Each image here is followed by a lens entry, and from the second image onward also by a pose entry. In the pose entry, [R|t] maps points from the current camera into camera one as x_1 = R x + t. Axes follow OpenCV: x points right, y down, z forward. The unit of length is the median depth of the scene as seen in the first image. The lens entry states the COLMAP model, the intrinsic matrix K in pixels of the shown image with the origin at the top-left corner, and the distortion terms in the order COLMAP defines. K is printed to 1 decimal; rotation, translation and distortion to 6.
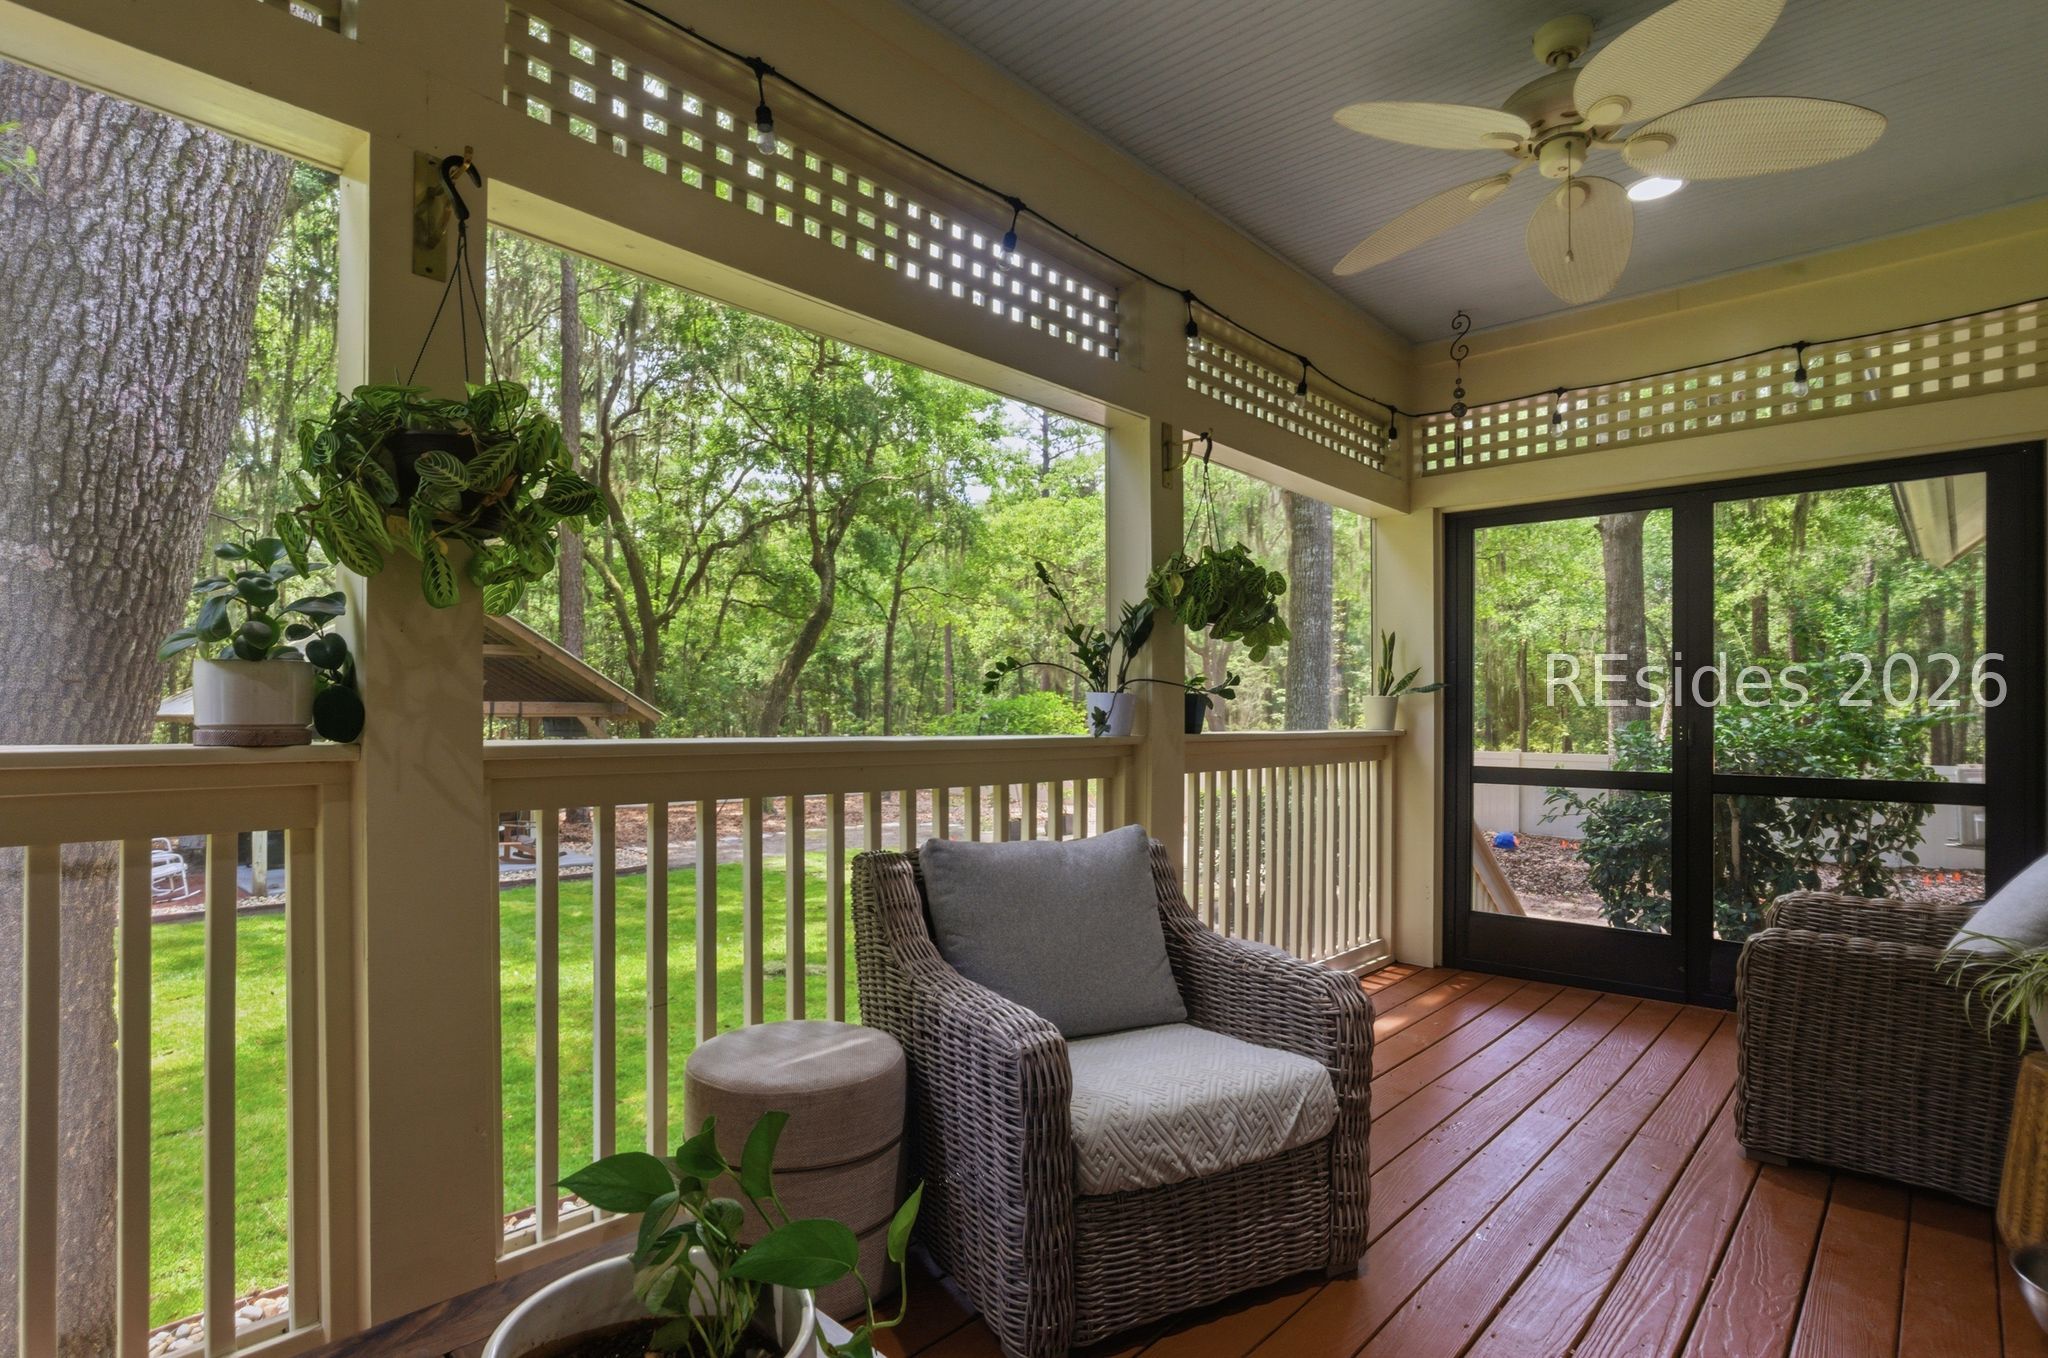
lens RADIAL K [[1038.9, 0, 1024.0], [0, 1038.9, 679.0], [0, 0, 1]] dist [-0.024573, 0.000828]
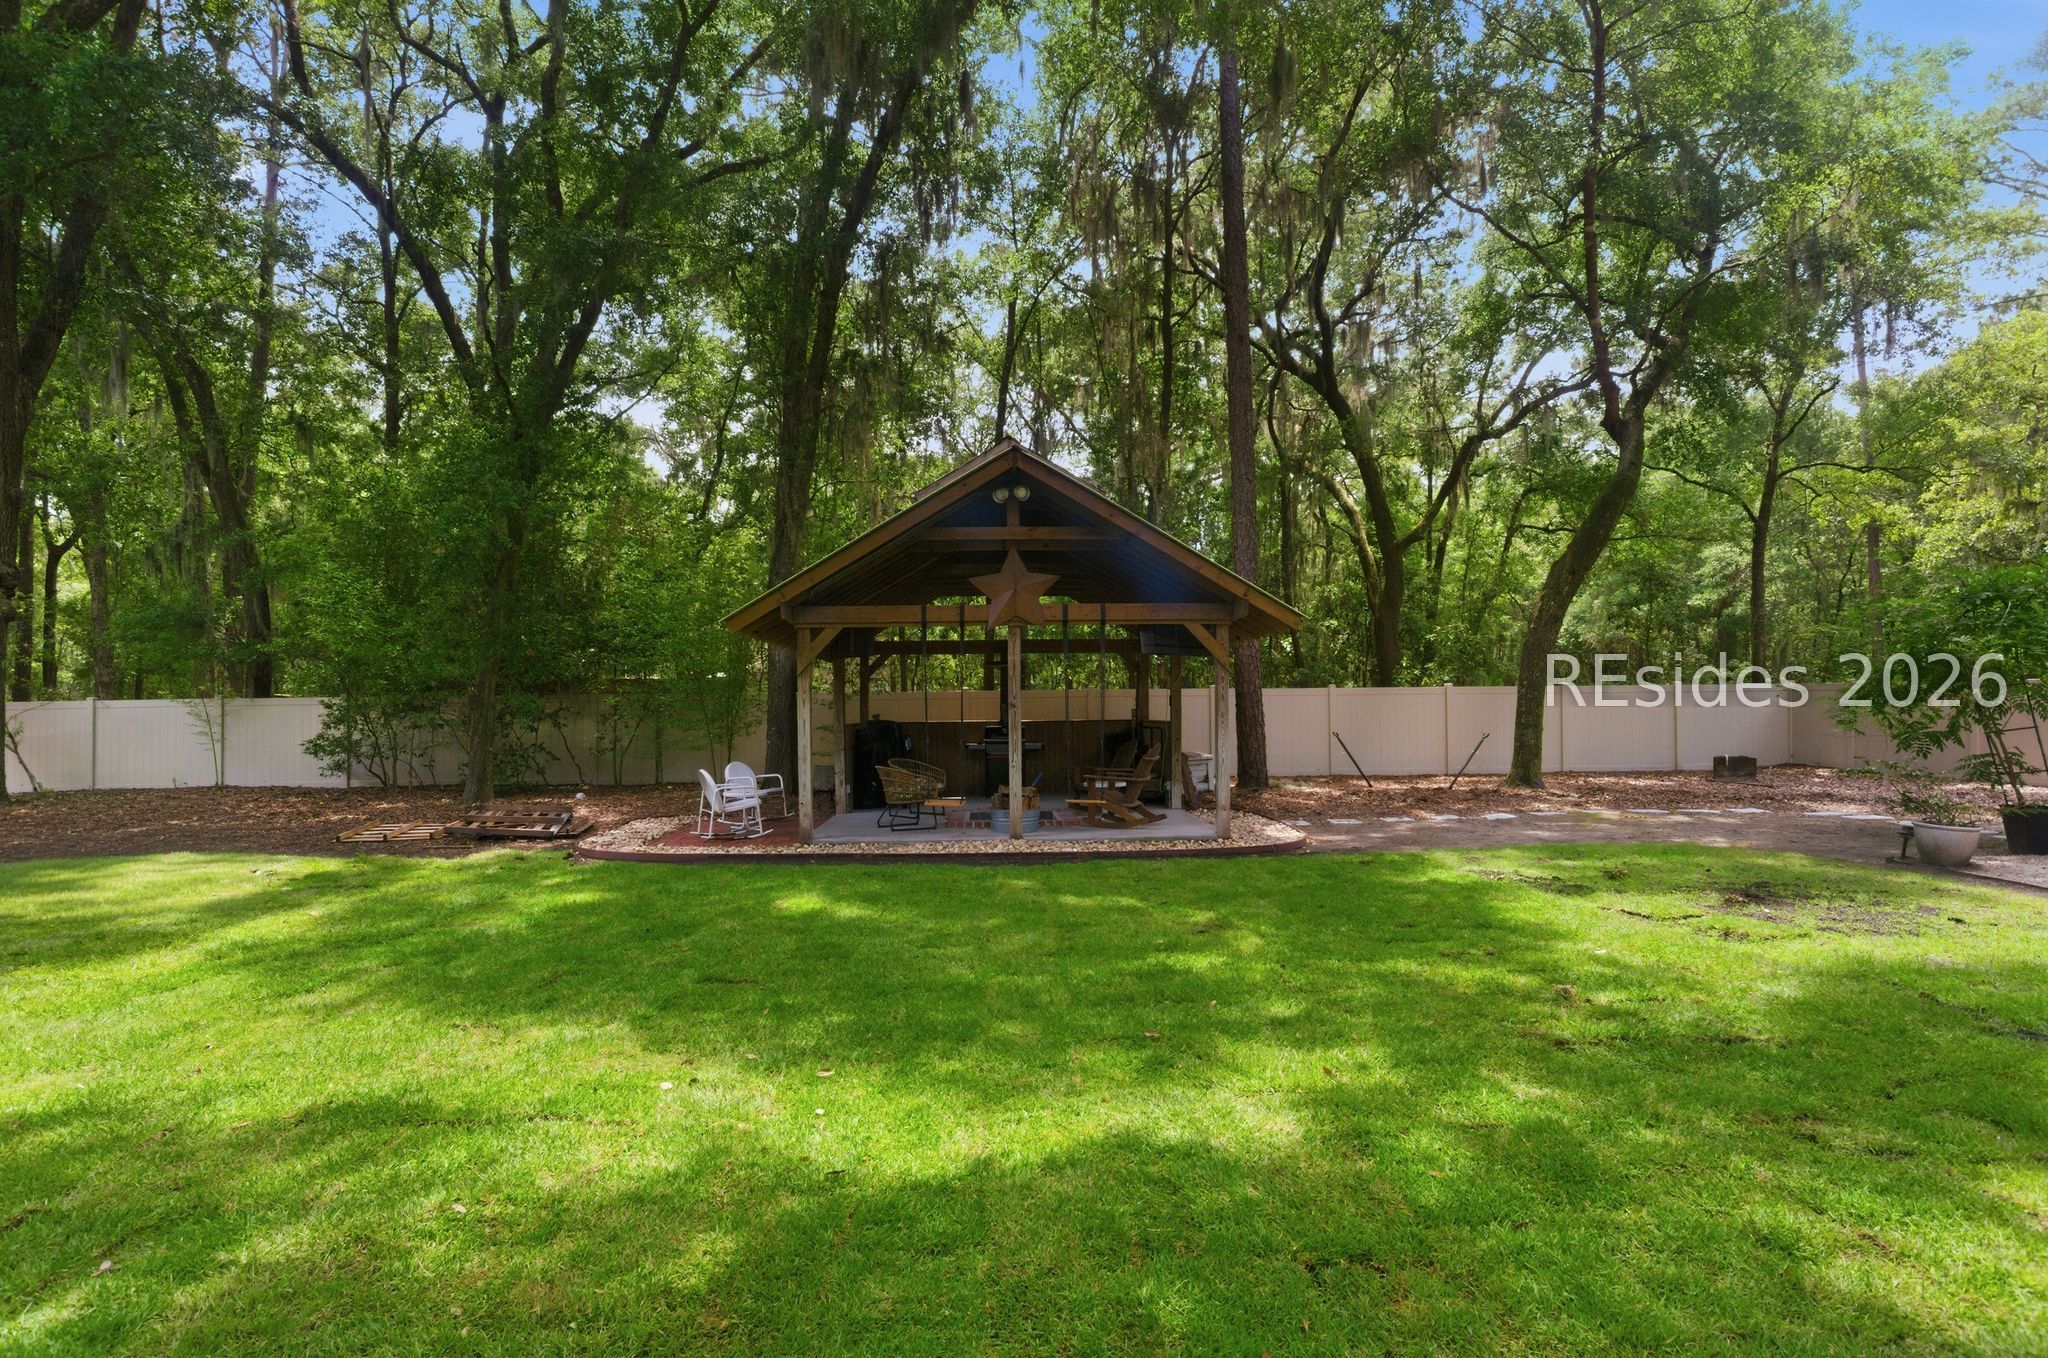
lens RADIAL K [[1038.9, 0, 1024.0], [0, 1038.9, 679.0], [0, 0, 1]] dist [-0.024573, 0.000828]
pose [[0.717404, -0.038735, -0.695580, -0.013778], [0.043806, 0.998985, -0.010451, 0.031332], [0.695279, -0.022973, 0.718373, 0.182717]]
